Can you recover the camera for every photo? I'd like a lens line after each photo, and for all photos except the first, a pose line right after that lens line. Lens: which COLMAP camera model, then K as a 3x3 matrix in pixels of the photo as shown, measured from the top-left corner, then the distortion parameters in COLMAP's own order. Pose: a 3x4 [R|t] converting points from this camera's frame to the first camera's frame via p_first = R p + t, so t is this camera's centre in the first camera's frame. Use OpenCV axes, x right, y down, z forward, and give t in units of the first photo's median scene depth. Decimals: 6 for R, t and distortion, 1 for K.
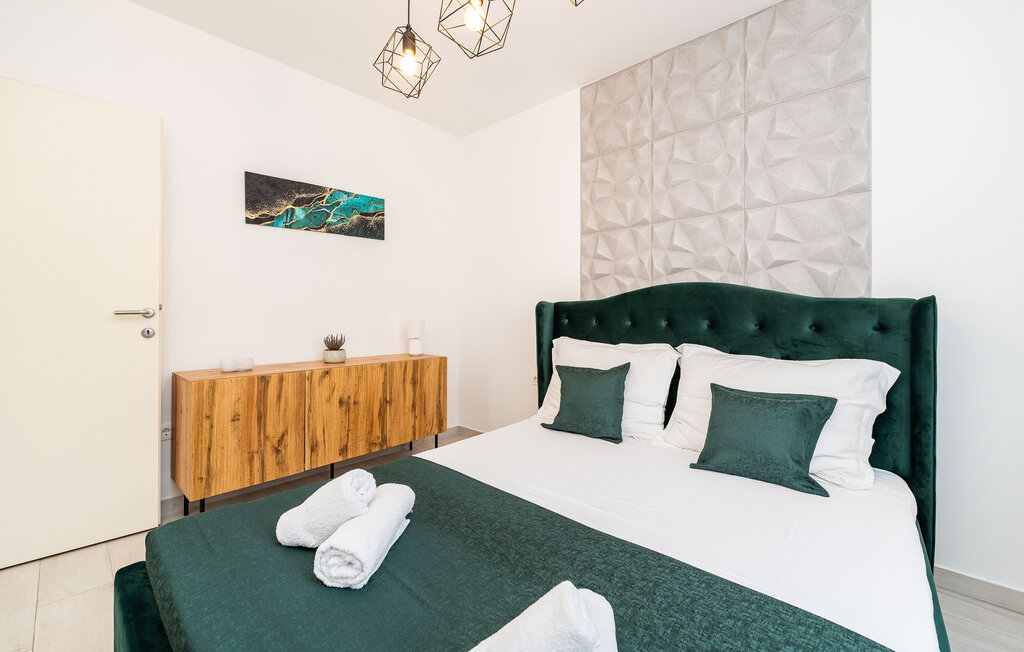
lens RADIAL K [[330.9, 0, 512.3], [0, 330.9, 310.4], [0, 0, 1]] dist [-0.001283, -0.000065]
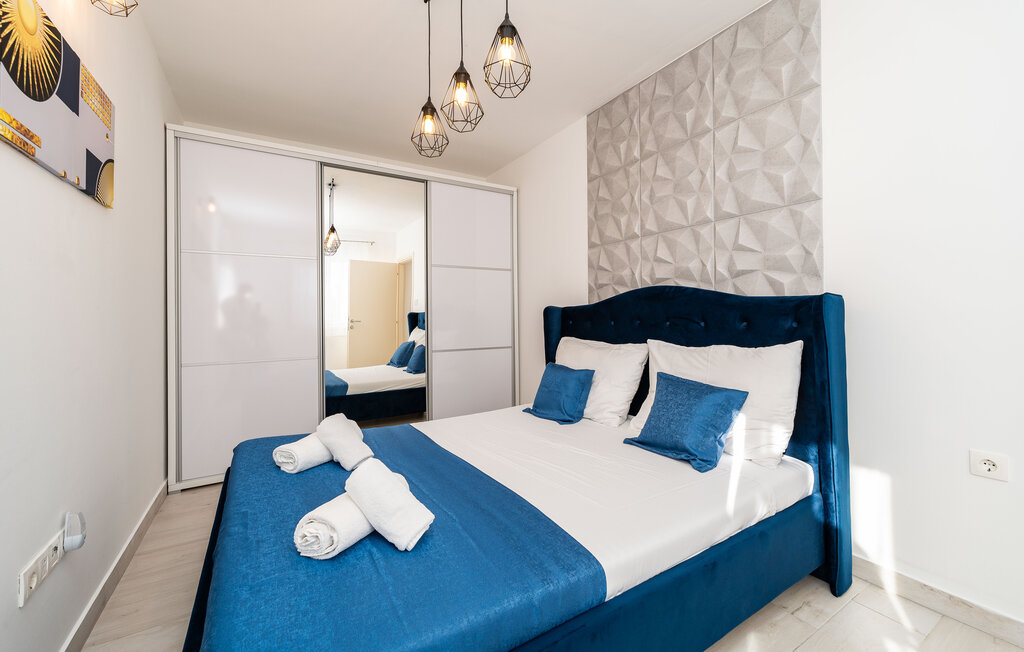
lens RADIAL K [[407.5, 0, 512.0], [0, 407.5, 326.0], [0, 0, 1]] dist [0.001094, 0.000078]
pose [[0.922261, 0.017101, -0.386190, 0.523210], [-0.006865, 0.999588, 0.027869, -0.006643], [0.386508, -0.023051, 0.921998, -0.372294]]
